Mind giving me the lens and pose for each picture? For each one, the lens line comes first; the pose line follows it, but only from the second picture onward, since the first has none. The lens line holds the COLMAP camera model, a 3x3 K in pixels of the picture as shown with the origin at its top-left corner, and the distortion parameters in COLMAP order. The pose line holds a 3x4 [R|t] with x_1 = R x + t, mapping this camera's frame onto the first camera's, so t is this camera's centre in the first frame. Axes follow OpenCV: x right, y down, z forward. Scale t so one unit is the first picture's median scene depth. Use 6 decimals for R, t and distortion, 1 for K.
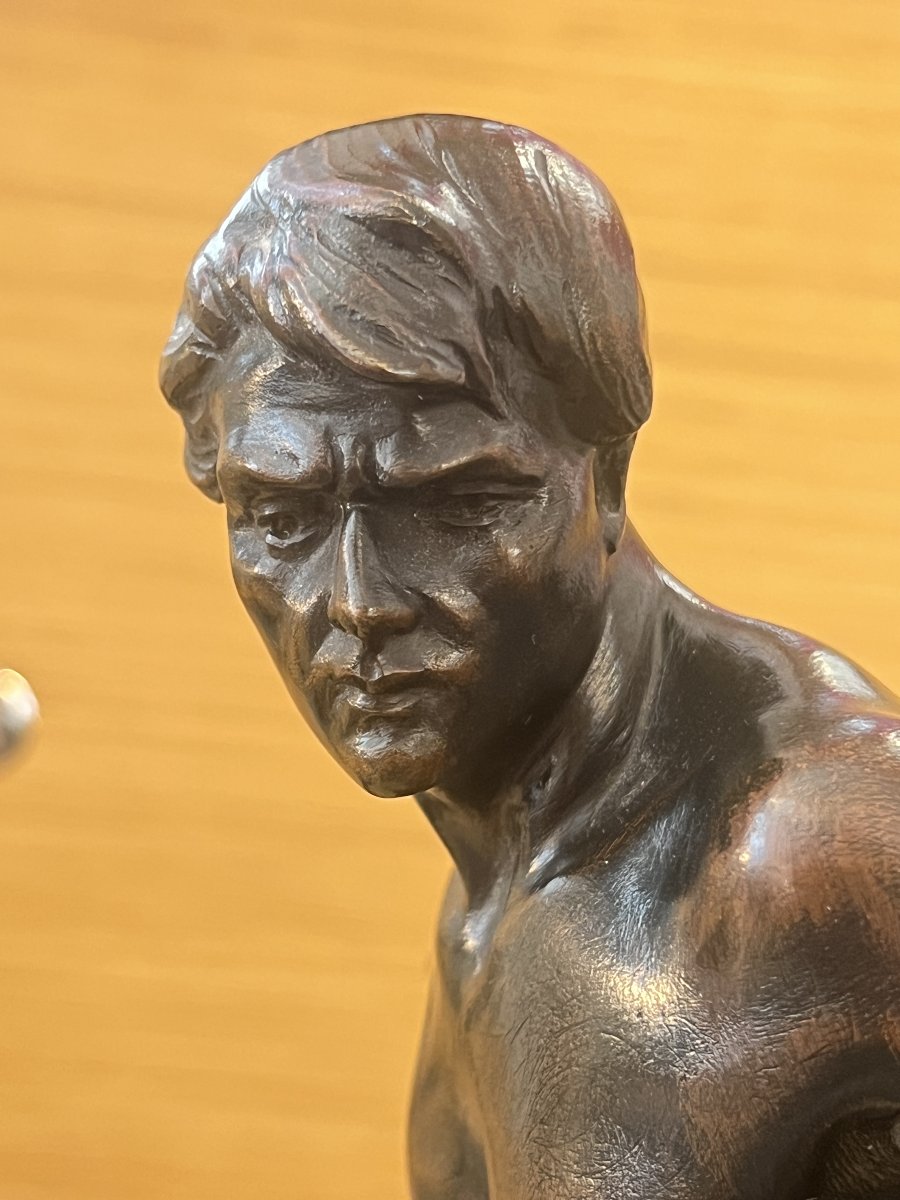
lens RADIAL K [[2347.9, 0, 455.0], [0, 2347.9, 597.9], [0, 0, 1]] dist [0.292036, 0.000000]
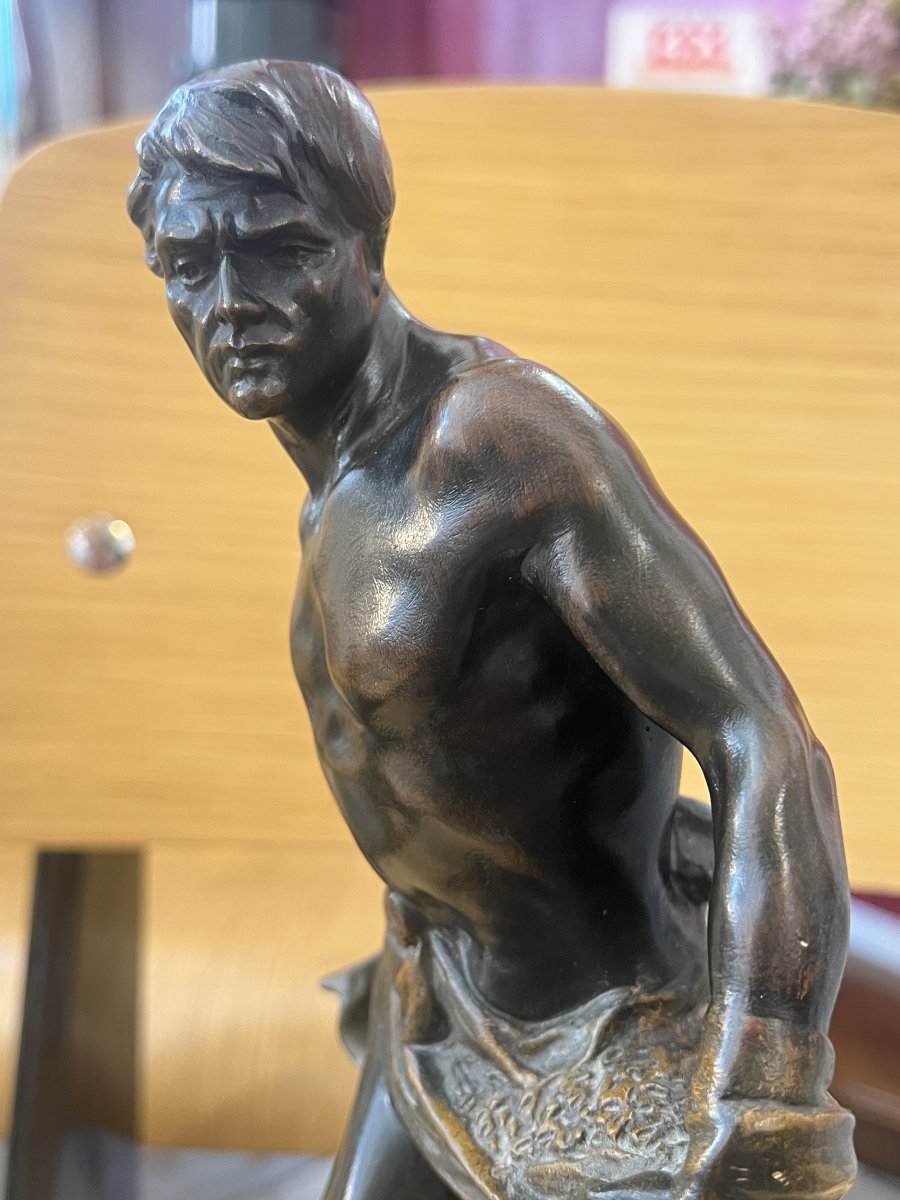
lens RADIAL K [[1293.4, 0, 446.1], [0, 1293.4, 601.8], [0, 0, 1]] dist [-0.015752, 0.000000]
pose [[0.998306, -0.039623, 0.042608, 0.074243], [0.037309, 0.997855, 0.053786, 0.183355], [-0.044648, -0.052105, 0.997643, -0.030870]]
